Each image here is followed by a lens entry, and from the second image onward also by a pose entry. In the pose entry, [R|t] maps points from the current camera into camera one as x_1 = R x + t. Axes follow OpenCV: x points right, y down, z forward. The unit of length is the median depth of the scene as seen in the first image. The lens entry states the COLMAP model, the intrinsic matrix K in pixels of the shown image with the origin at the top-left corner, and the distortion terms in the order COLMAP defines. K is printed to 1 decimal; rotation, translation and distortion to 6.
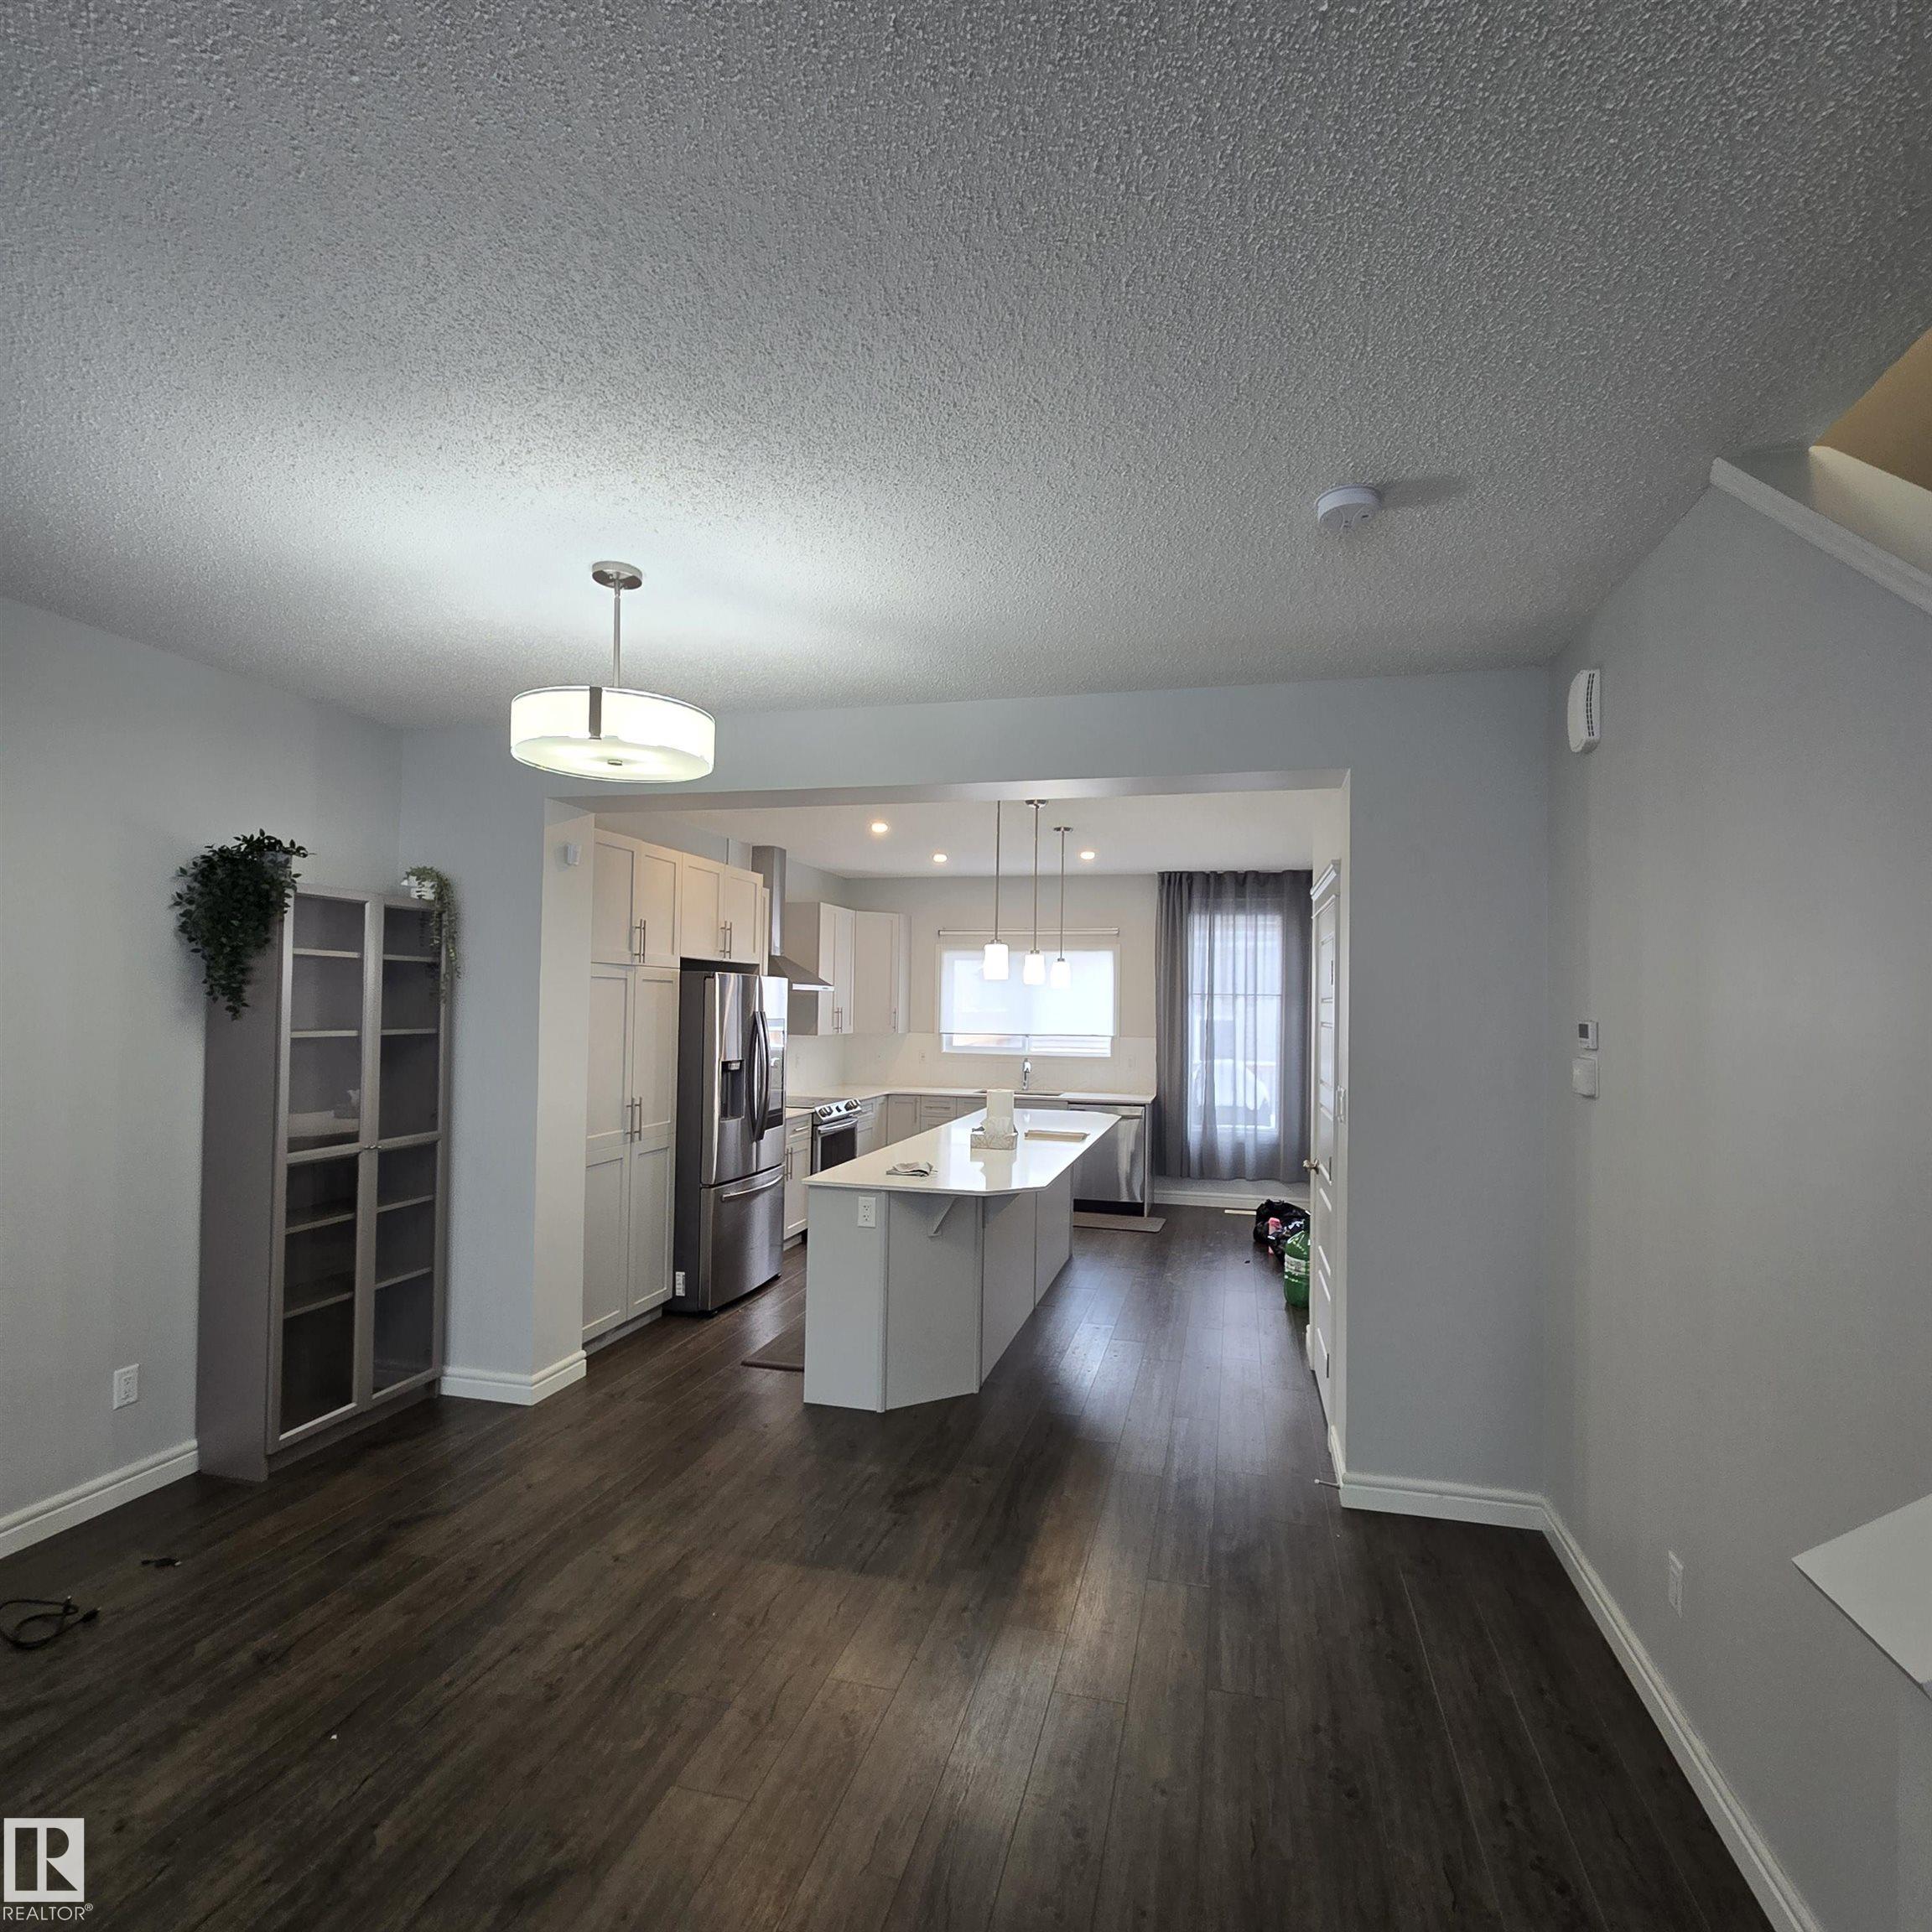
lens RADIAL K [[1069.2, 0, 966.0], [0, 1069.2, 966.0], [0, 0, 1]] dist [0.000394, 0.000341]
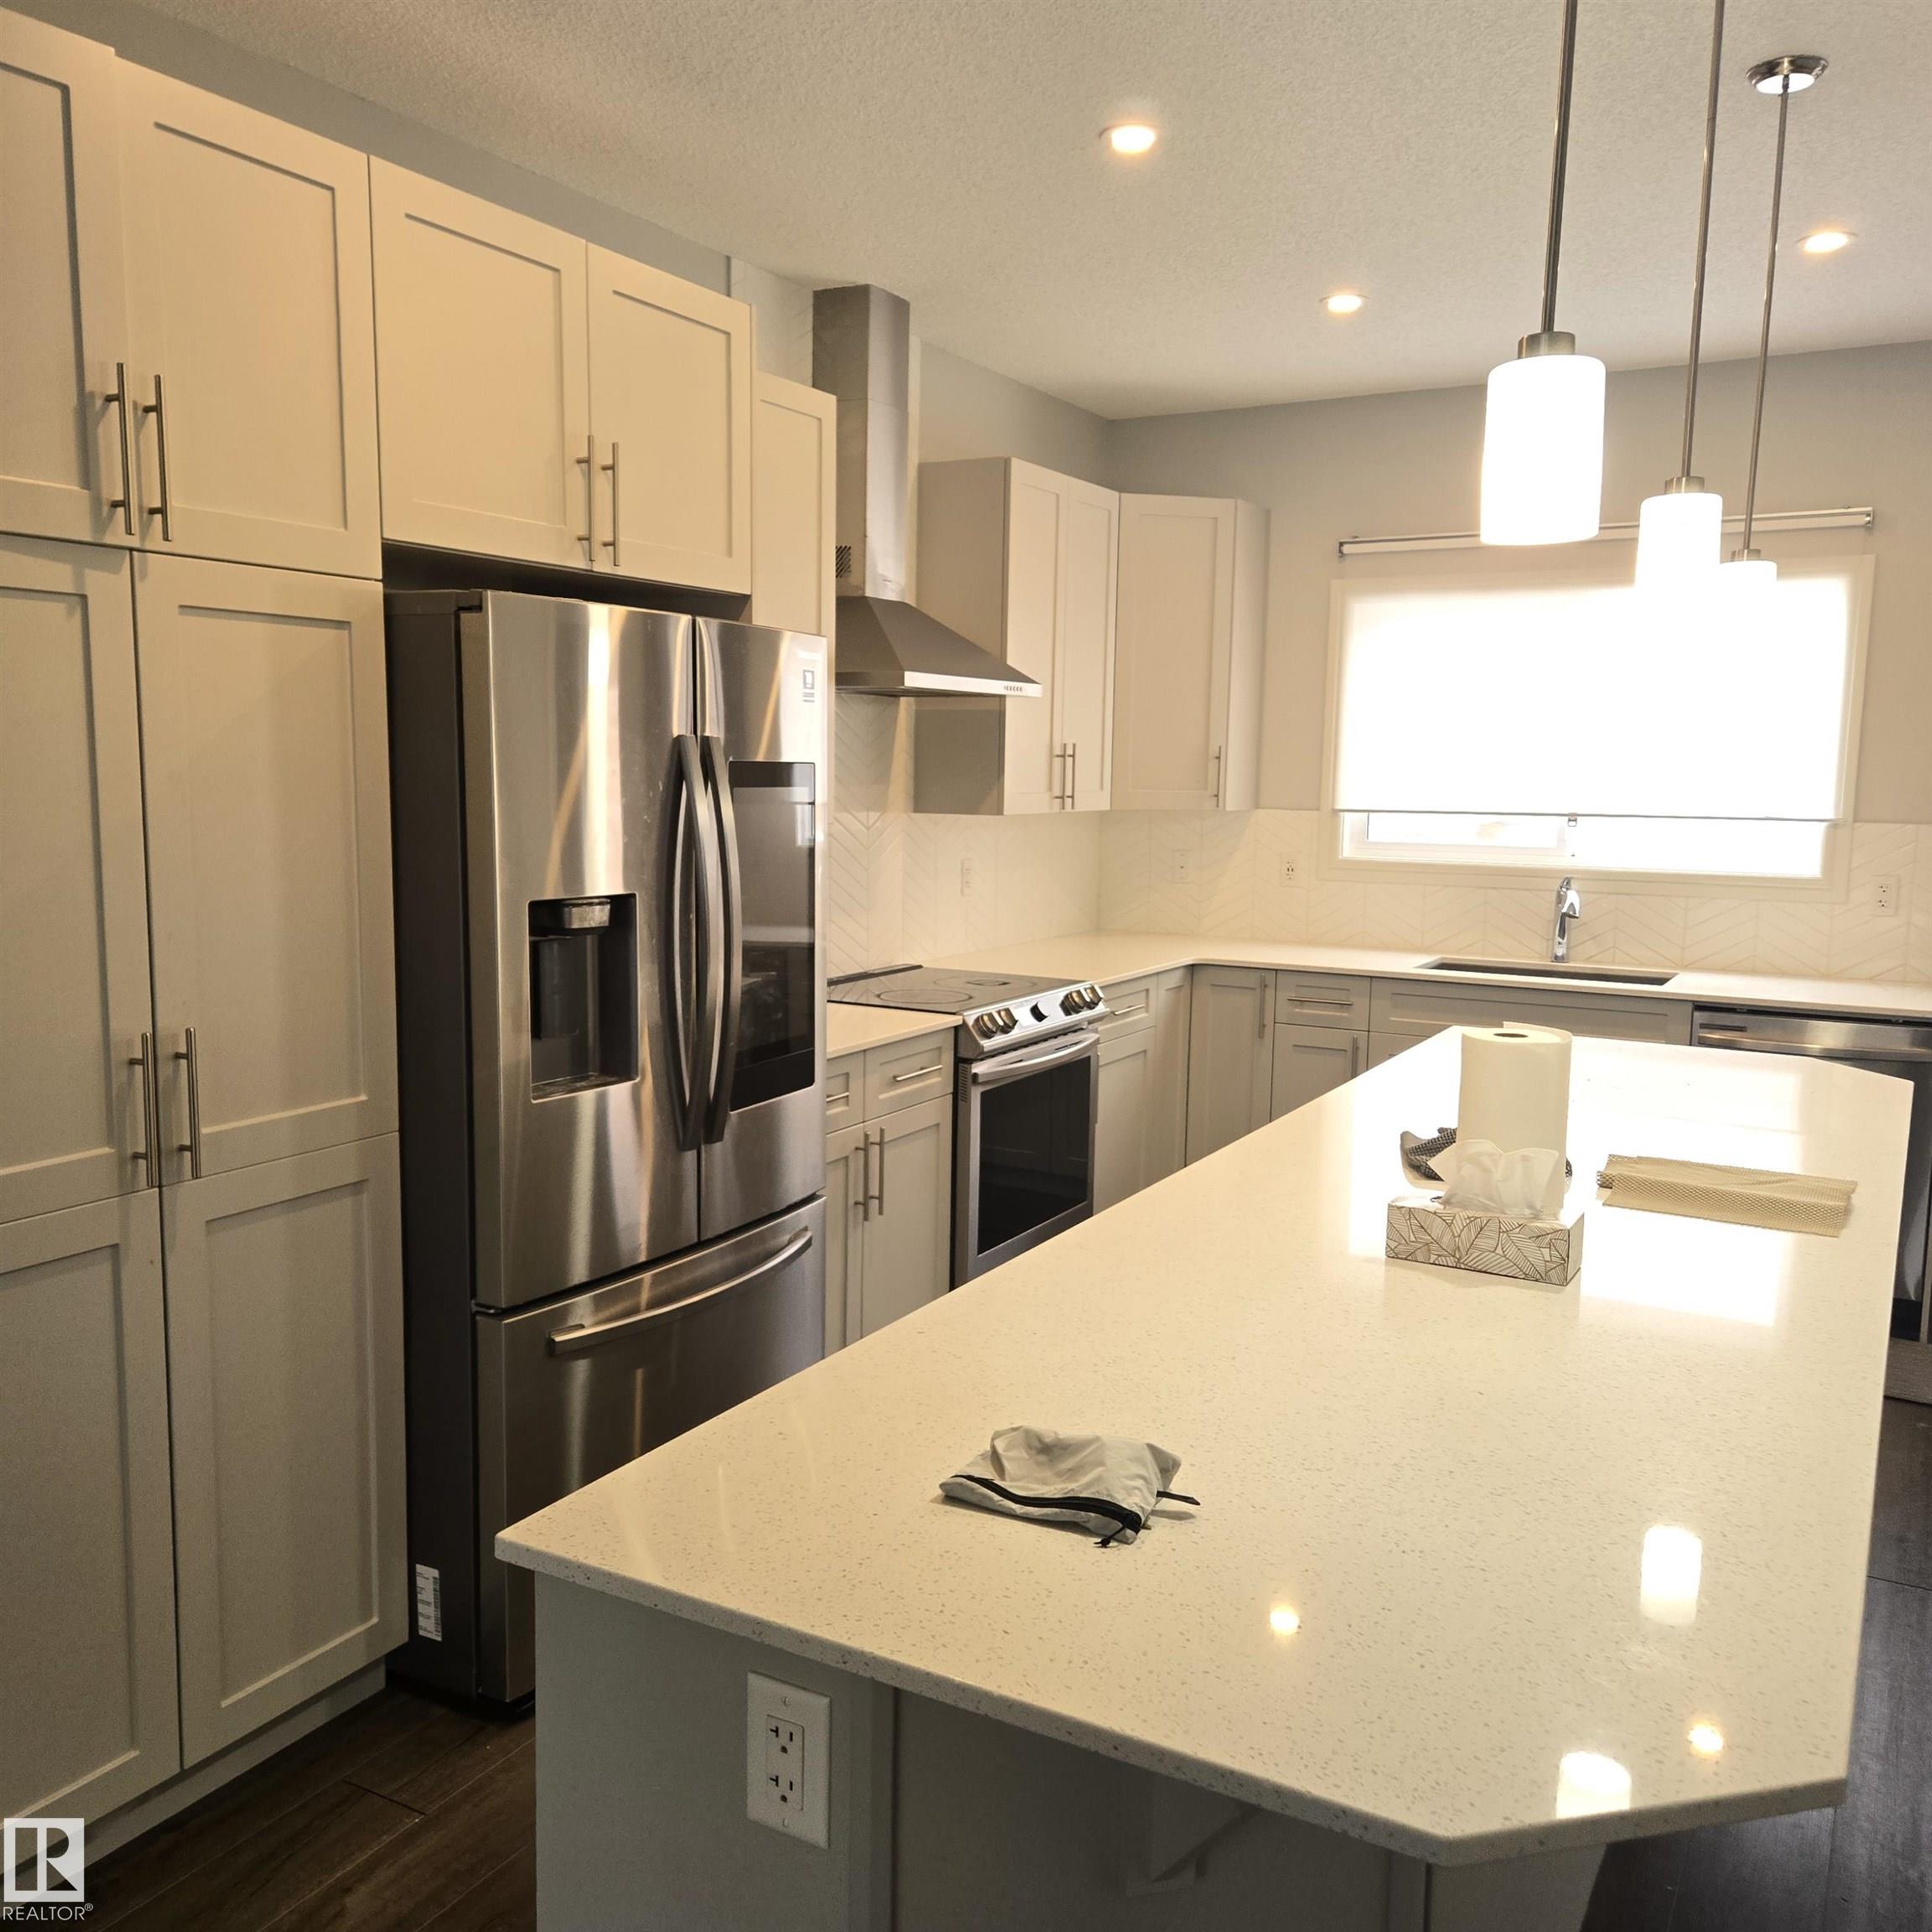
lens RADIAL K [[1754.8, 0, 966.0], [0, 1754.8, 966.0], [0, 0, 1]] dist [0.060433, -0.007959]
pose [[0.968799, 0.030396, -0.245975, 0.006819], [0.007426, 0.988445, 0.151395, 0.028191], [0.247735, -0.148498, 0.957380, 0.462309]]
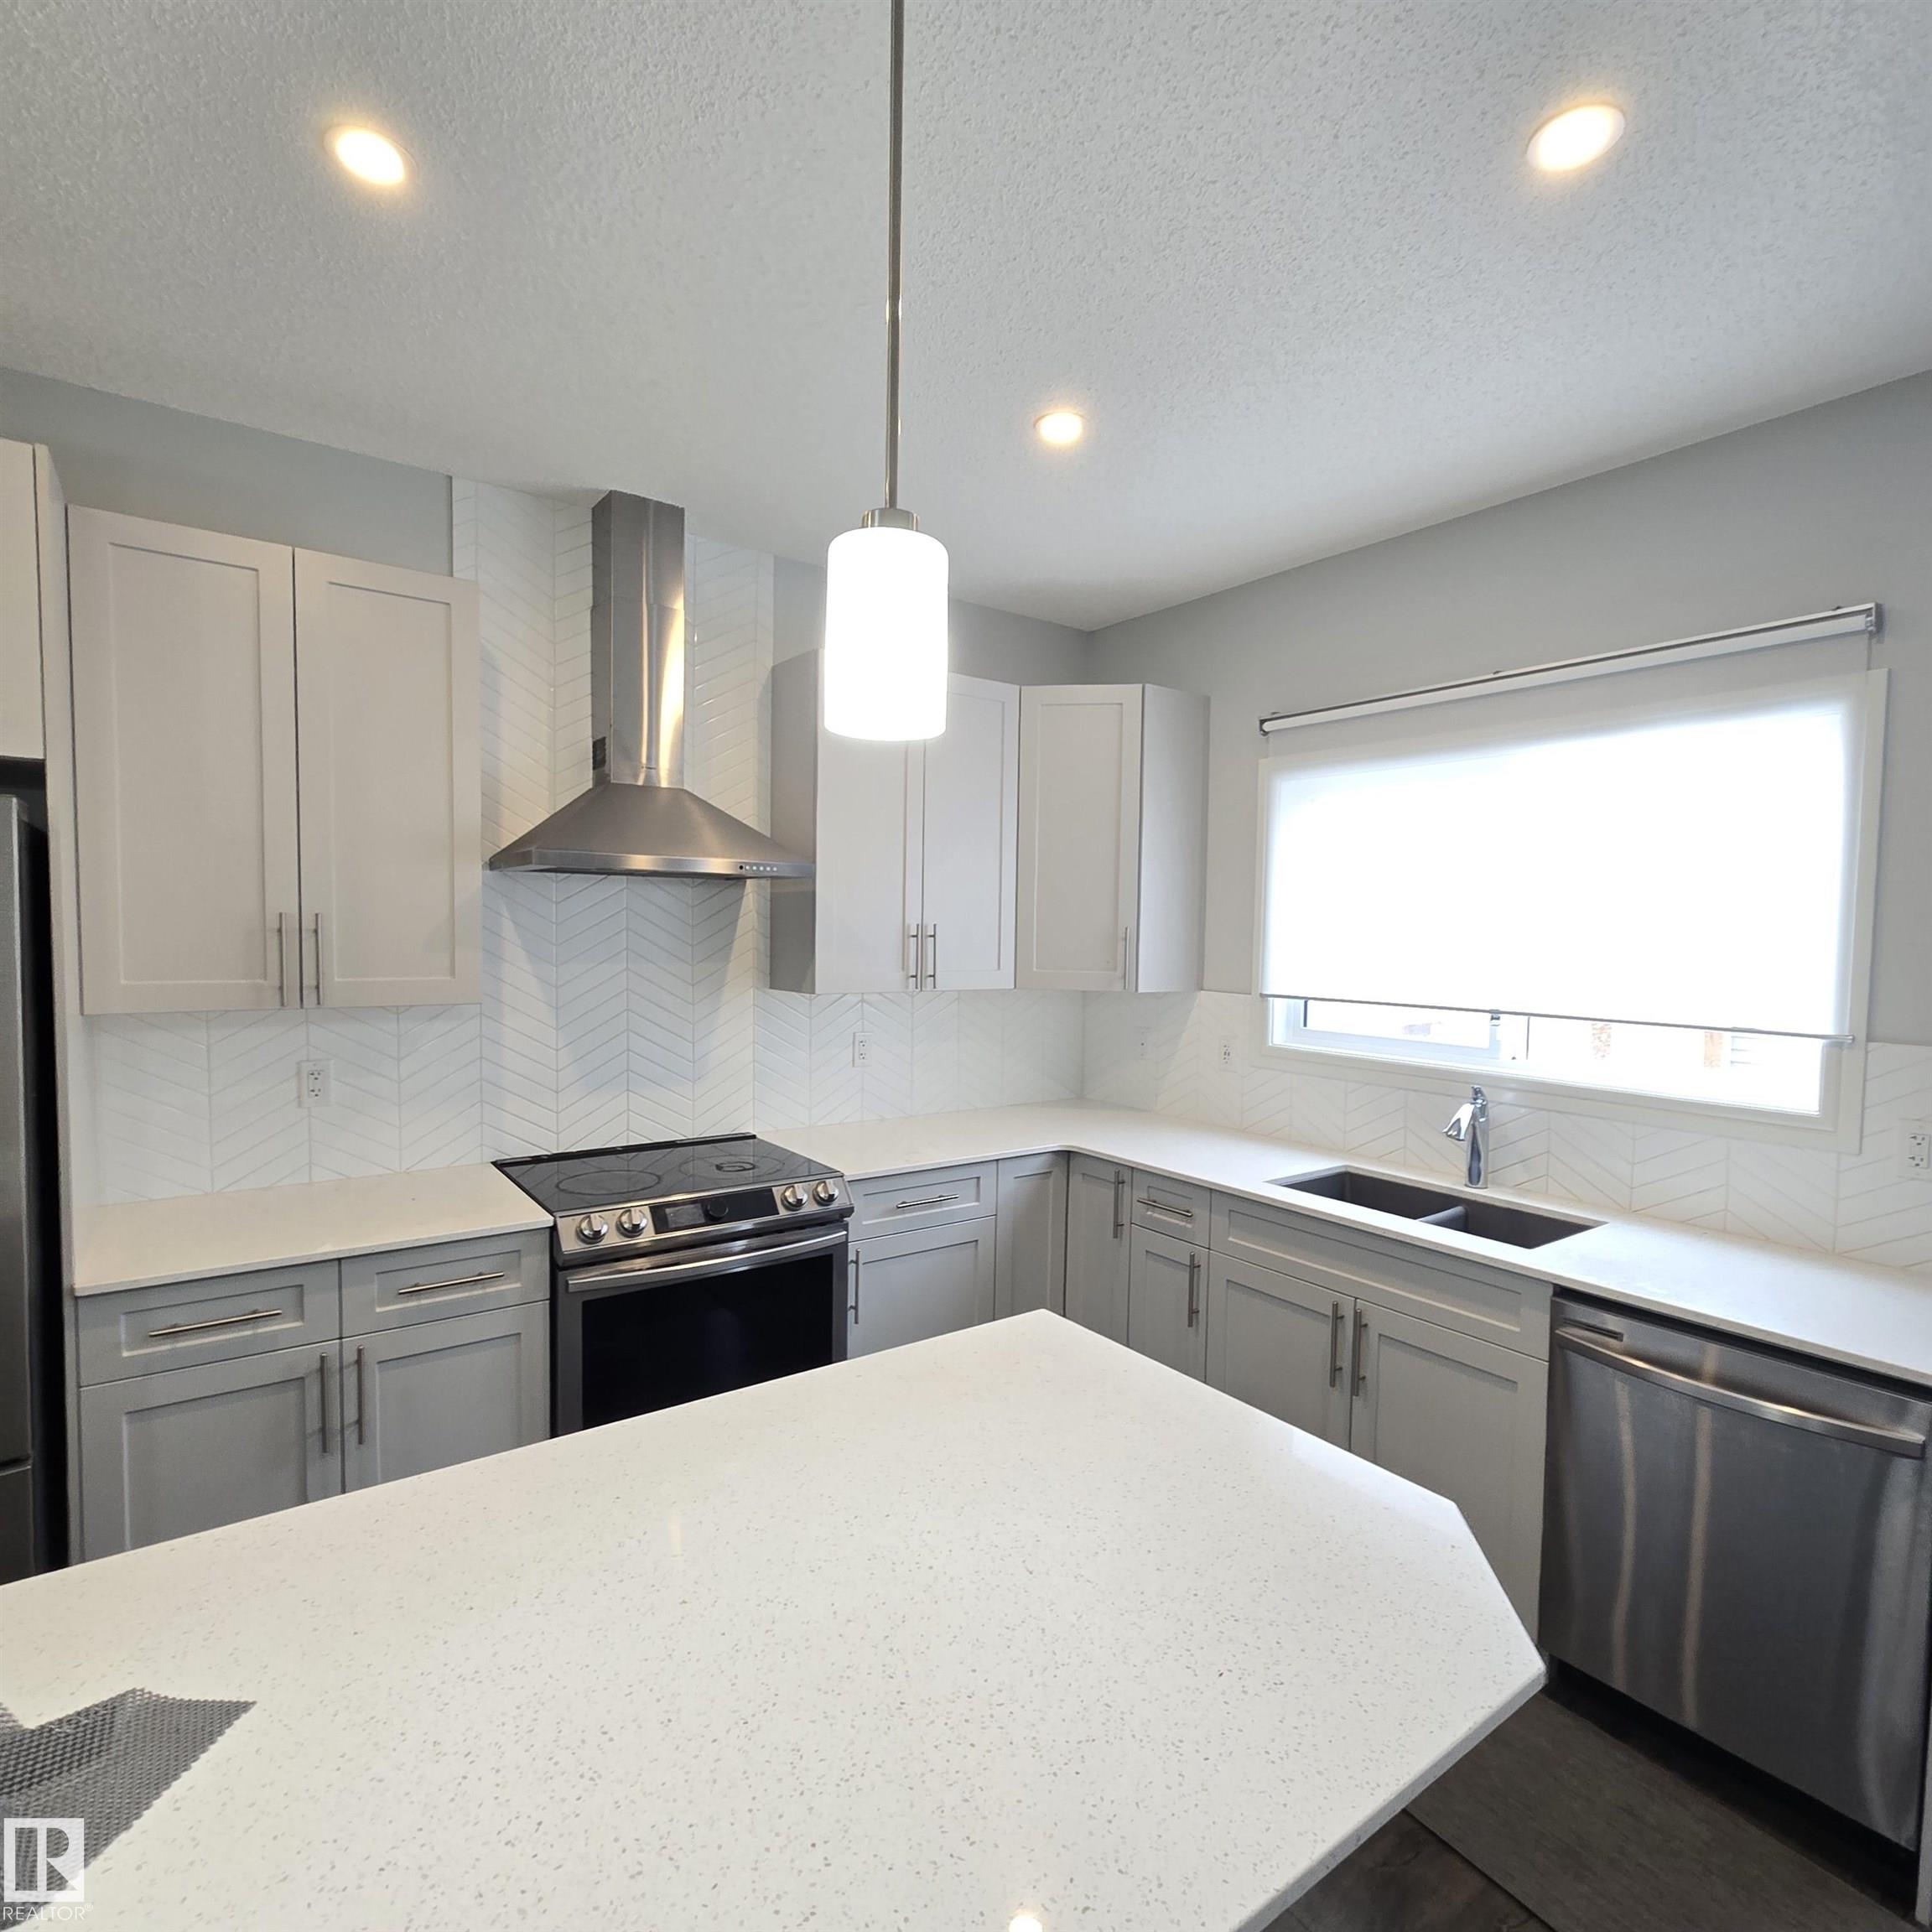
lens RADIAL K [[1069.2, 0, 966.0], [0, 1069.2, 966.0], [0, 0, 1]] dist [0.000394, 0.000341]
pose [[0.779875, 0.025545, -0.625414, 0.177856], [0.014865, 0.998129, 0.059306, 0.039734], [0.625759, -0.055548, 0.778036, 0.882066]]
